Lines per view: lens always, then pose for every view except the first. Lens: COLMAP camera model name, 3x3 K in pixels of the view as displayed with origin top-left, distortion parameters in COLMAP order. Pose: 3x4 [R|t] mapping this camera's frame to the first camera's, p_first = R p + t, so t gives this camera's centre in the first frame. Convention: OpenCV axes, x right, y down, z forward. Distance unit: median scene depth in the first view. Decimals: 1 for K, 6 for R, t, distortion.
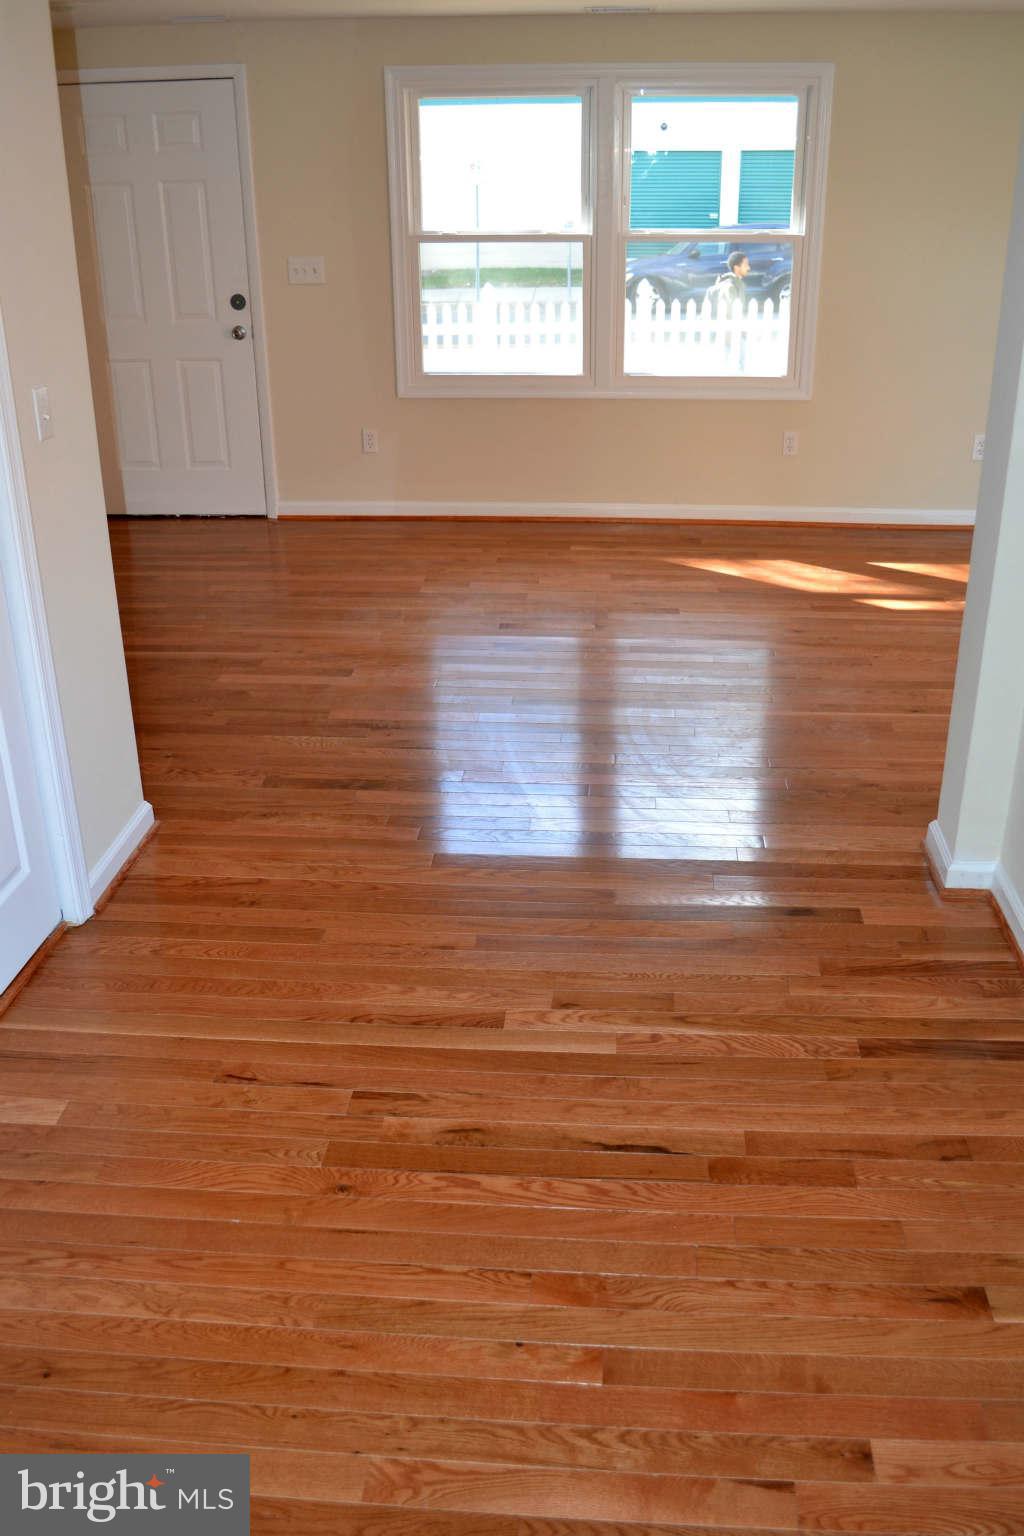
lens RADIAL K [[1315.0, 0, 512.0], [0, 1315.0, 768.0], [0, 0, 1]] dist [-0.064219, 0.000458]
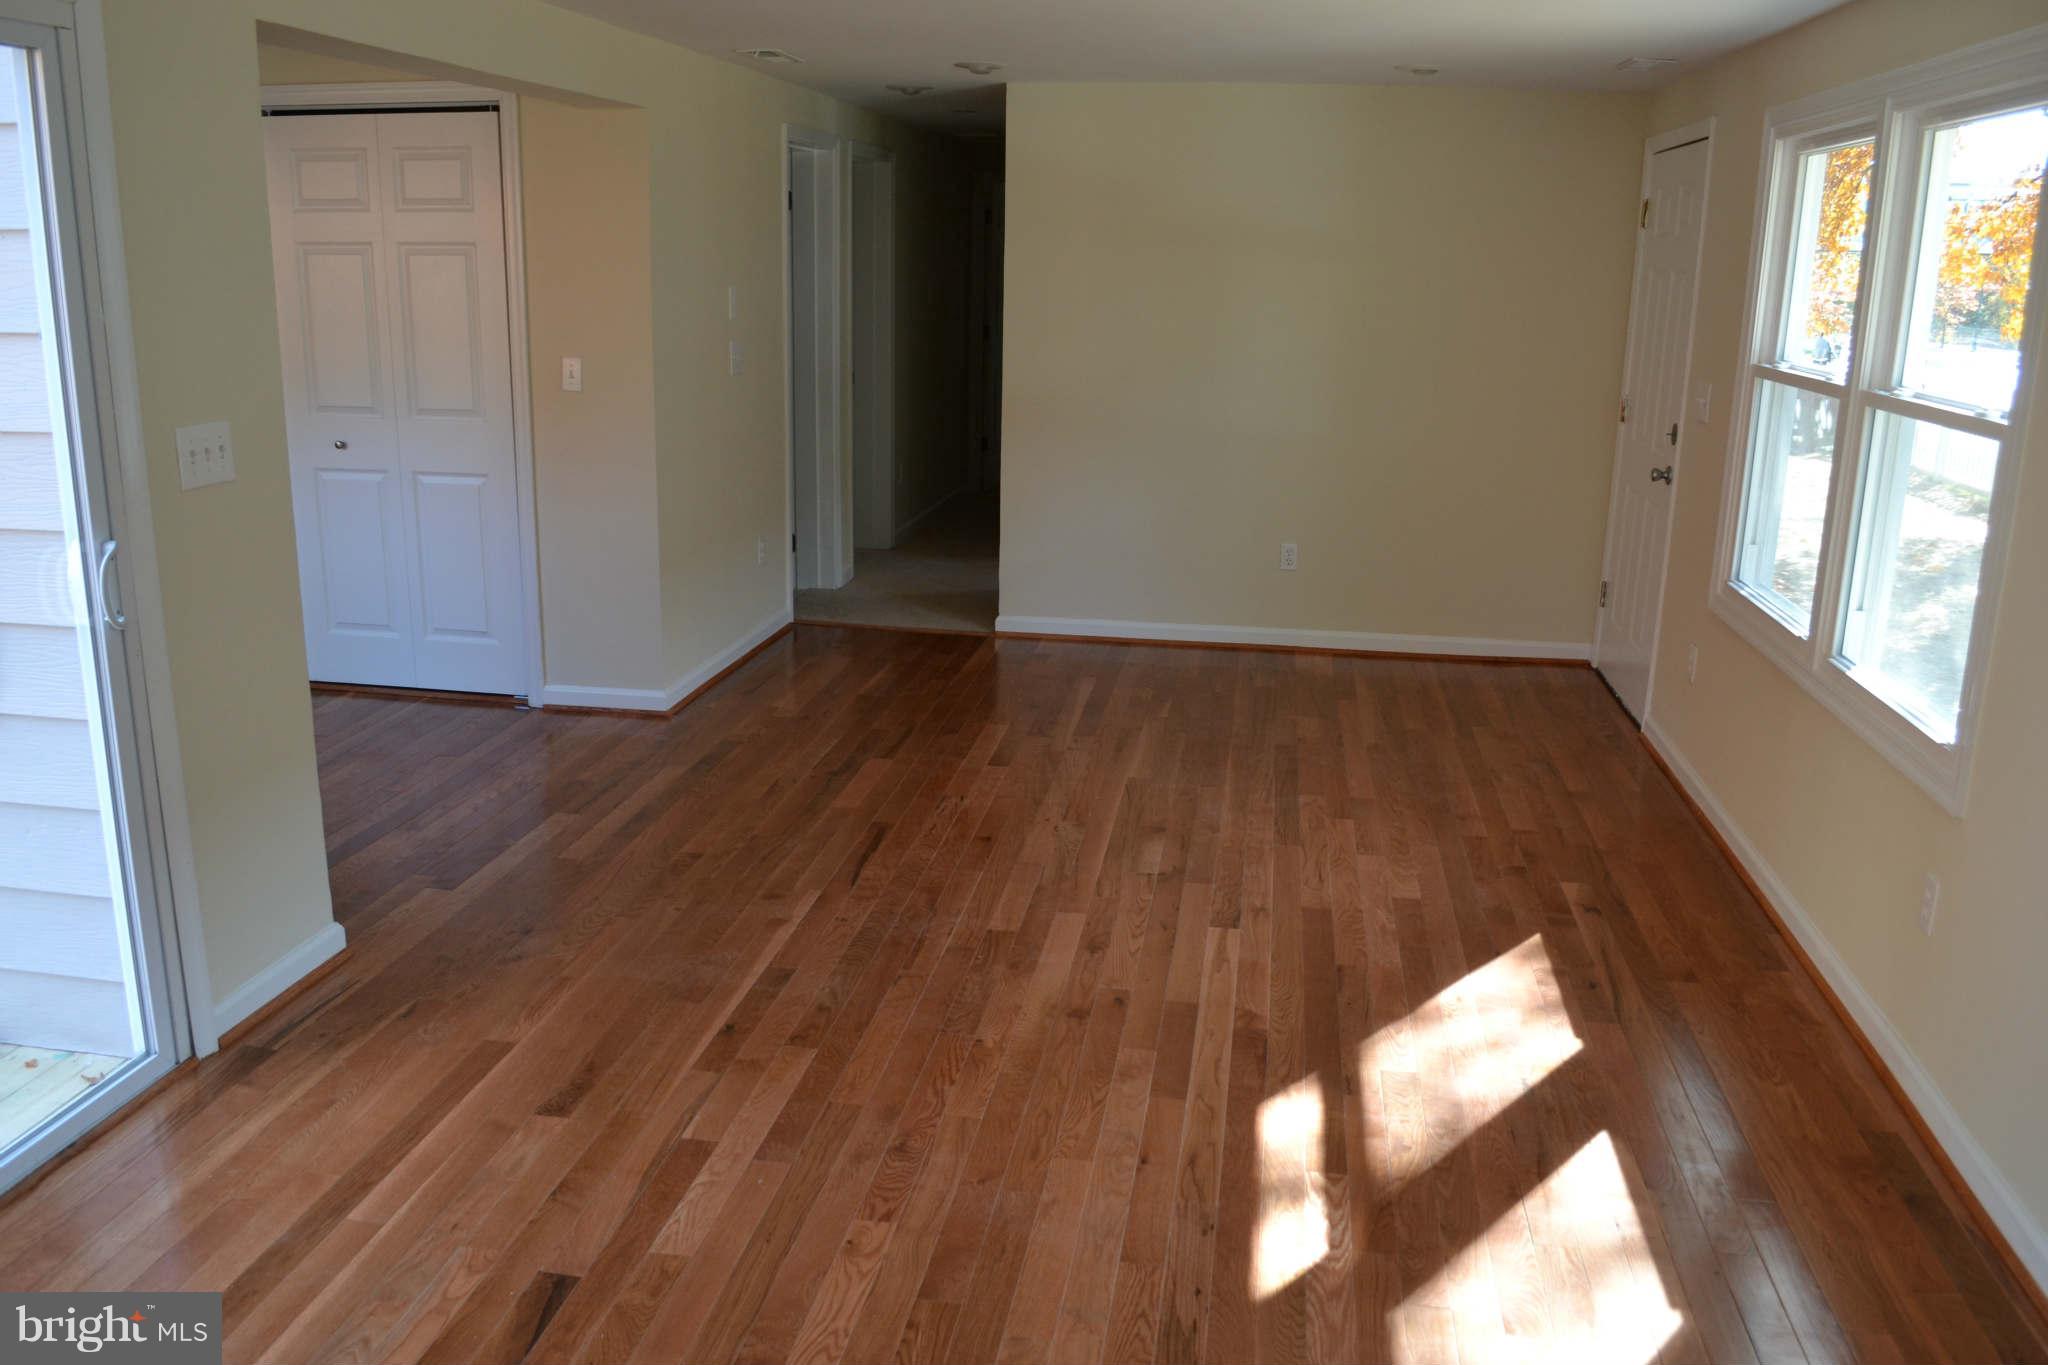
lens RADIAL K [[1753.4, 0, 1024.0], [0, 1753.4, 682.5], [0, 0, 1]] dist [-0.064219, 0.000458]
pose [[-0.058331, 0.268651, -0.961470, 1.665174], [-0.445995, 0.854639, 0.265858, -0.740508], [0.893133, 0.444318, 0.069965, 1.522315]]
